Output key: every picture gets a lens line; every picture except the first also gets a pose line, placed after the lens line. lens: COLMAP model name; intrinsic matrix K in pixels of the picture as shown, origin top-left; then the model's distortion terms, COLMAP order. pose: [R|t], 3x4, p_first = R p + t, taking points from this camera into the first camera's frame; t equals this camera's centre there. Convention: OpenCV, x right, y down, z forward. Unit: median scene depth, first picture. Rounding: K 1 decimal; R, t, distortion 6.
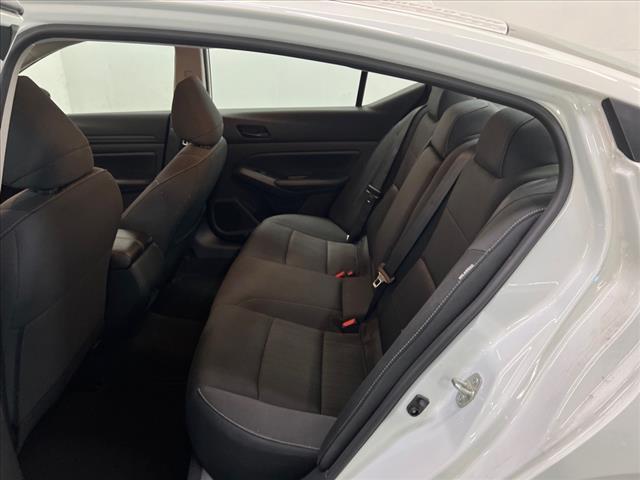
lens RADIAL K [[482.1, 0, 320.0], [0, 482.1, 240.0], [0, 0, 1]] dist [0.003505, 0.000701]
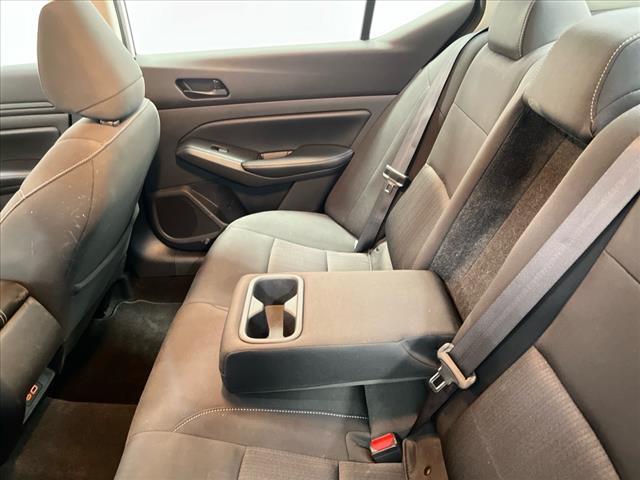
lens RADIAL K [[489.5, 0, 326.9], [0, 489.5, 239.3], [0, 0, 1]] dist [-0.001808, -0.002834]
pose [[0.997715, -0.057433, 0.035570, -0.007446], [0.053629, 0.993544, 0.099973, -0.083365], [-0.041082, -0.097837, 0.994354, 0.333993]]
